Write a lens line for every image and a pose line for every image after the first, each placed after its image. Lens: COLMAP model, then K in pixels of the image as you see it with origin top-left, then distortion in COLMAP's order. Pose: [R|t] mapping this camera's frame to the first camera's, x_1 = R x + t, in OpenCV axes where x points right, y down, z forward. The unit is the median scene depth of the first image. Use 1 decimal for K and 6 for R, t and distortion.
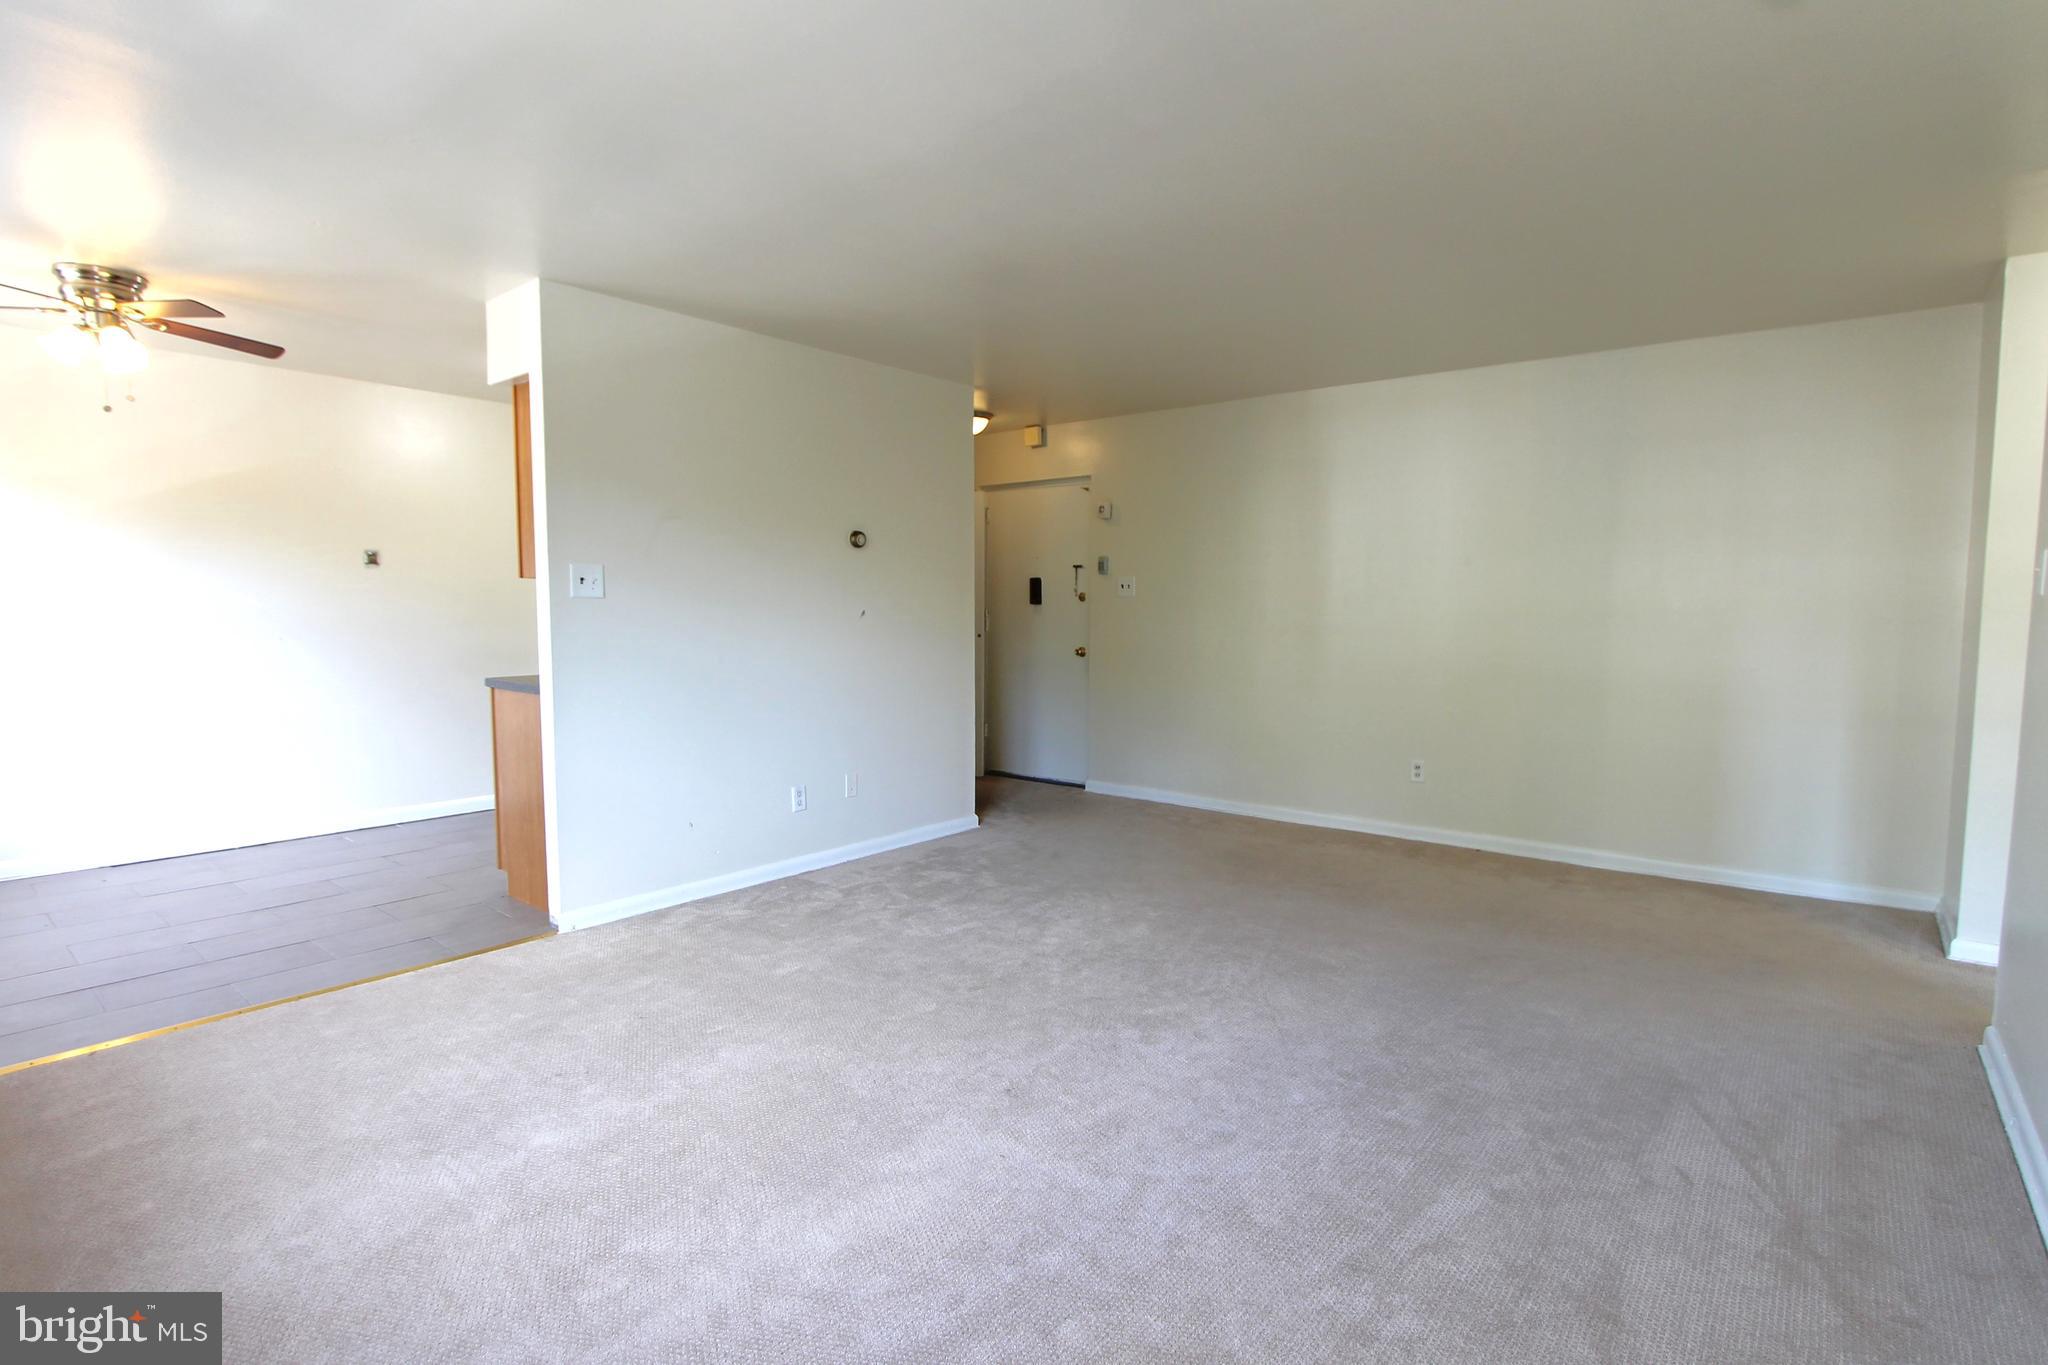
lens RADIAL K [[986.1, 0, 1032.2], [0, 986.1, 697.7], [0, 0, 1]] dist [-0.022241, 0.005706]
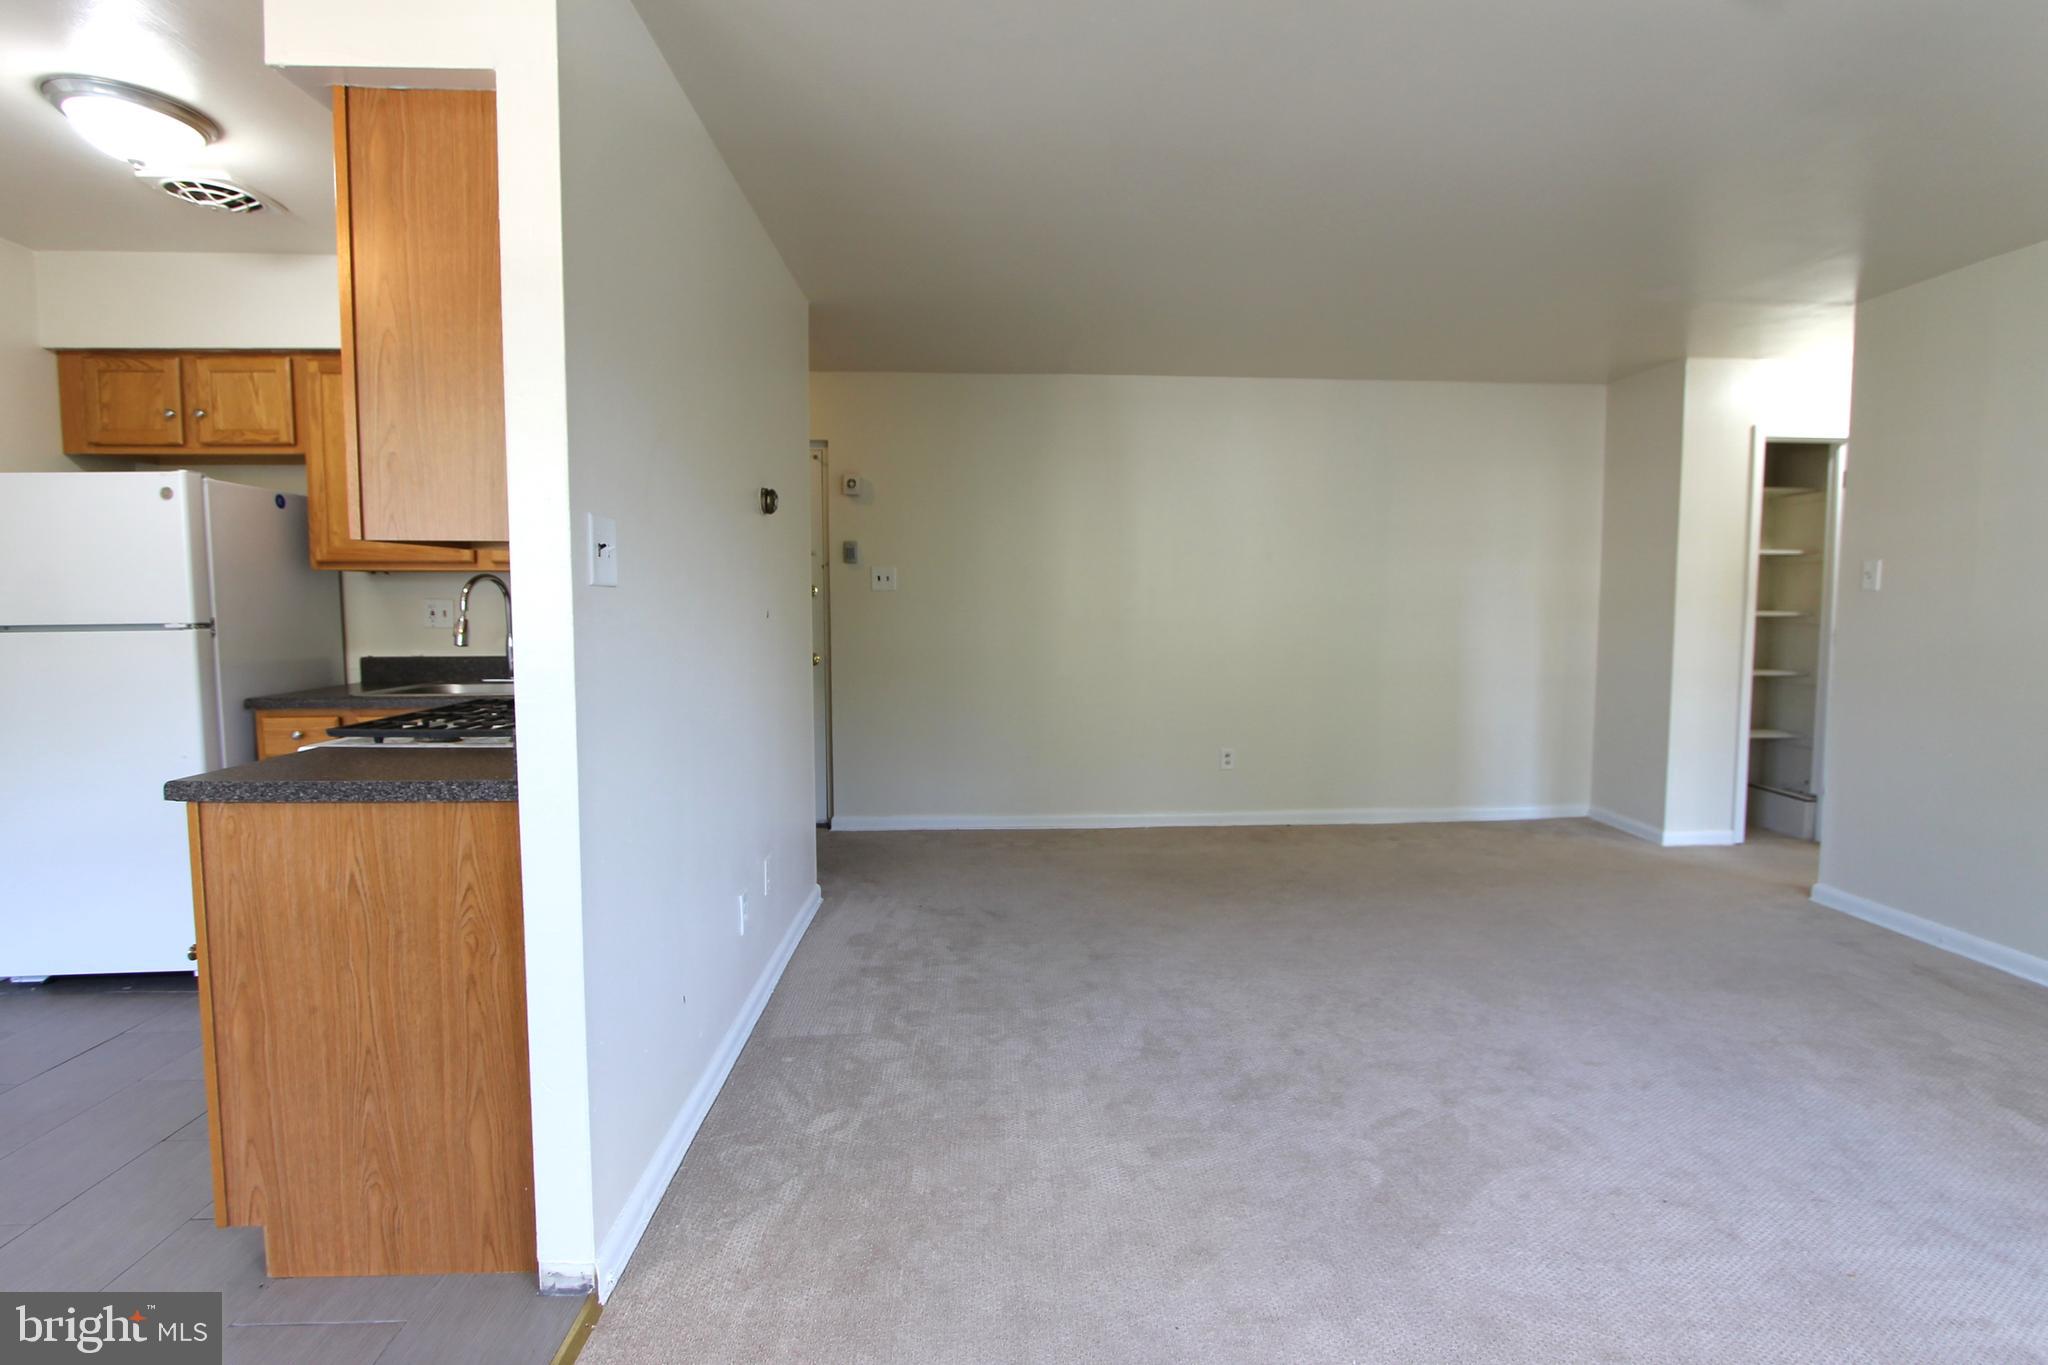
lens RADIAL K [[982.0, 0, 1031.0], [0, 982.0, 688.3], [0, 0, 1]] dist [-0.023440, 0.005784]
pose [[0.739684, -0.063185, 0.669981, -0.534120], [0.066623, 0.997567, 0.020525, -0.041192], [-0.669648, 0.029454, 0.742094, 0.435222]]
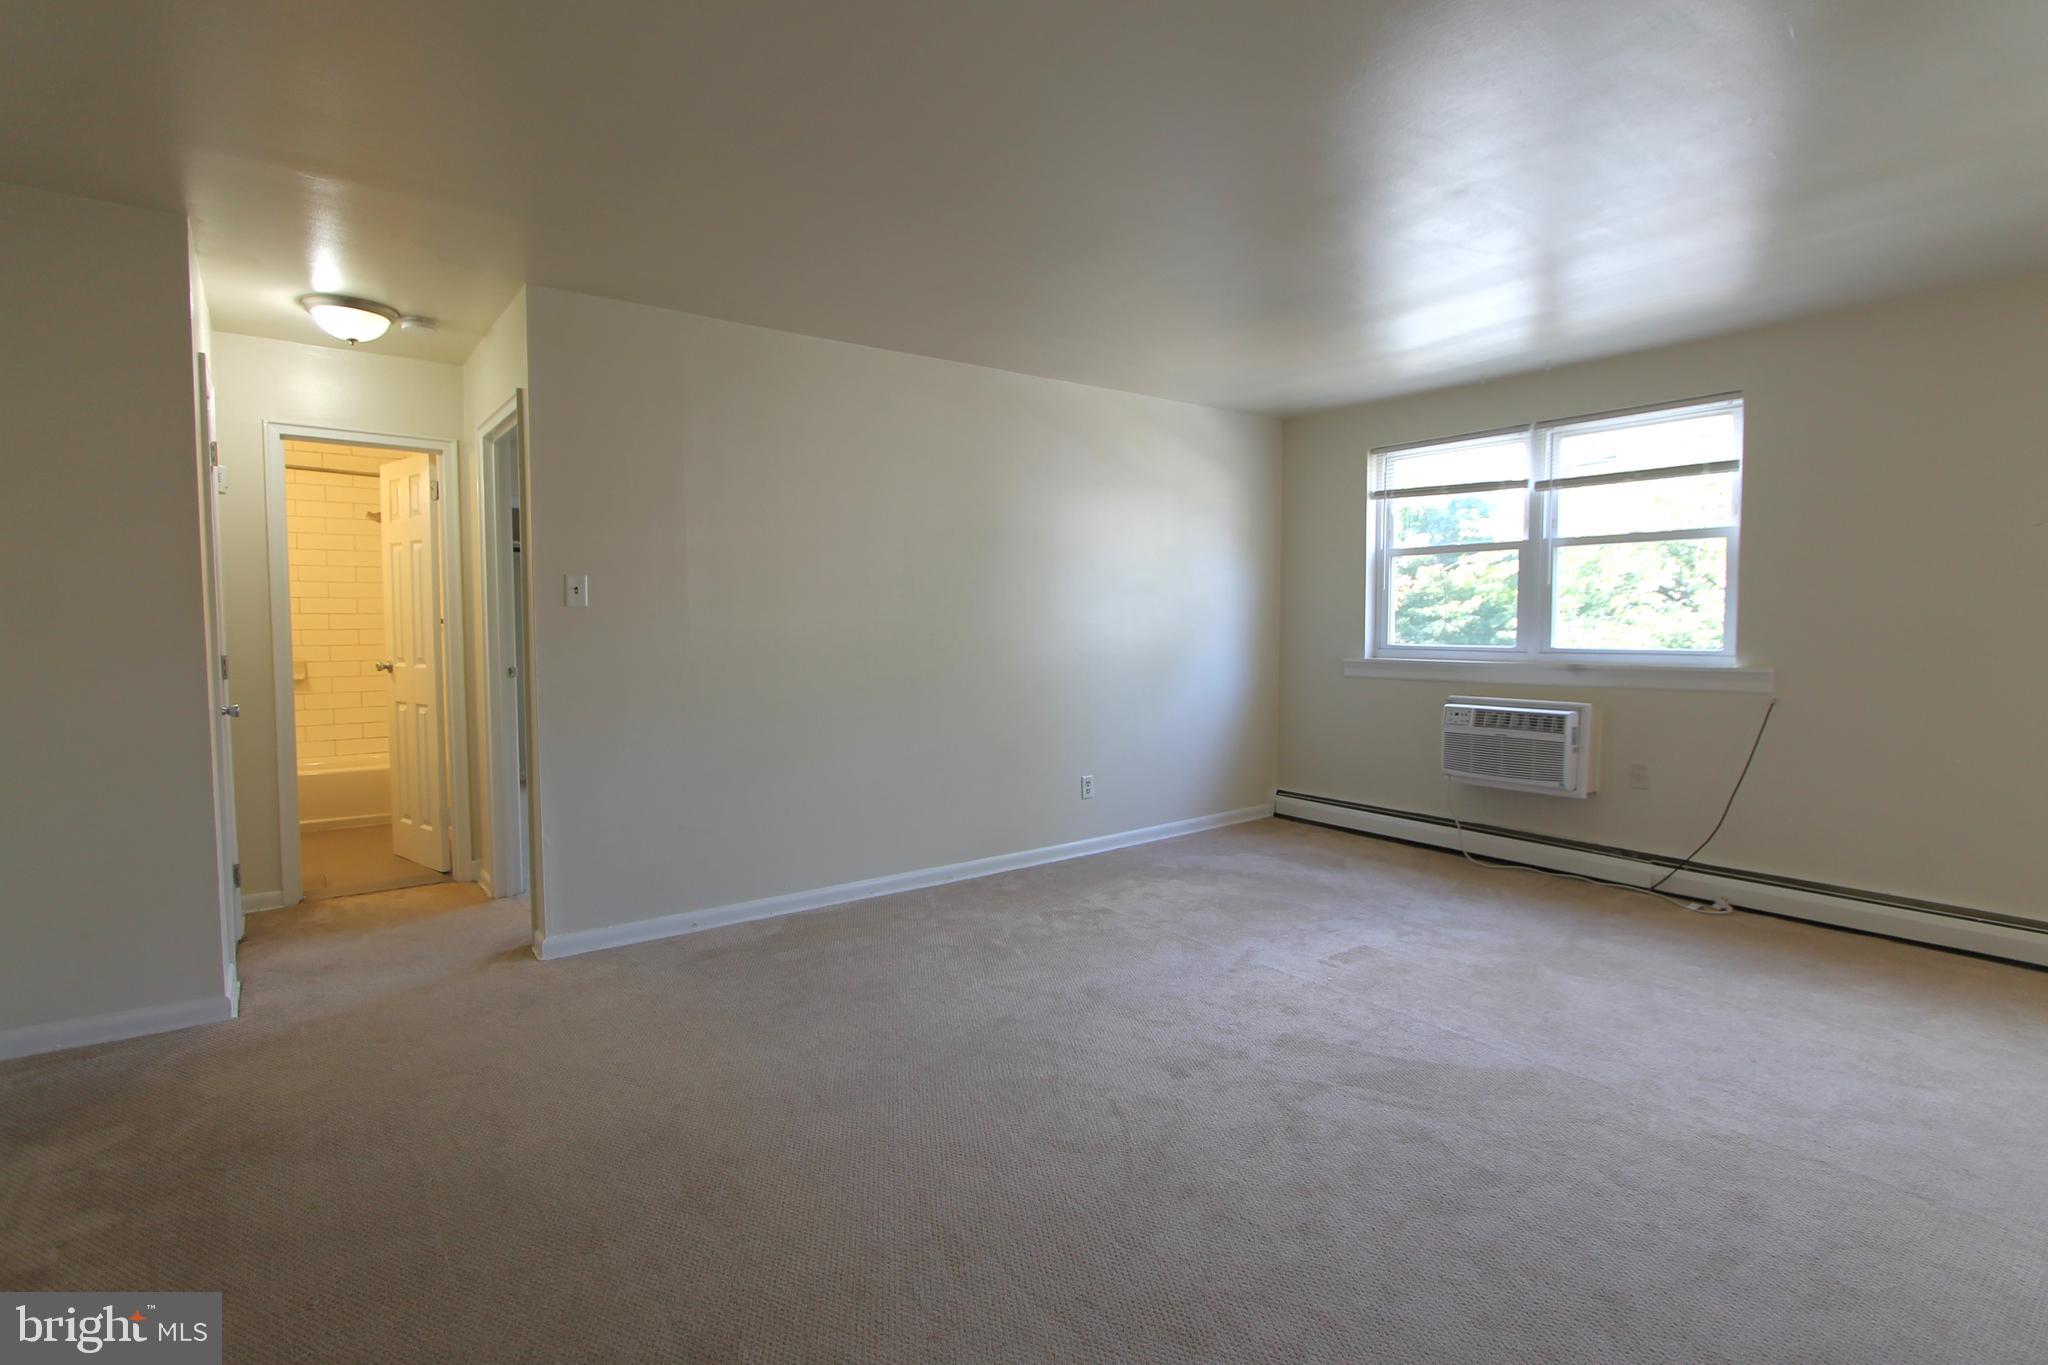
lens RADIAL K [[1001.0, 0, 1022.1], [0, 1001.0, 677.5], [0, 0, 1]] dist [-0.012164, 0.001366]
pose [[-0.973354, -0.015650, 0.228772, 0.048516], [0.018937, 0.988775, 0.148211, -0.118808], [-0.228524, 0.148594, -0.962131, 1.299989]]
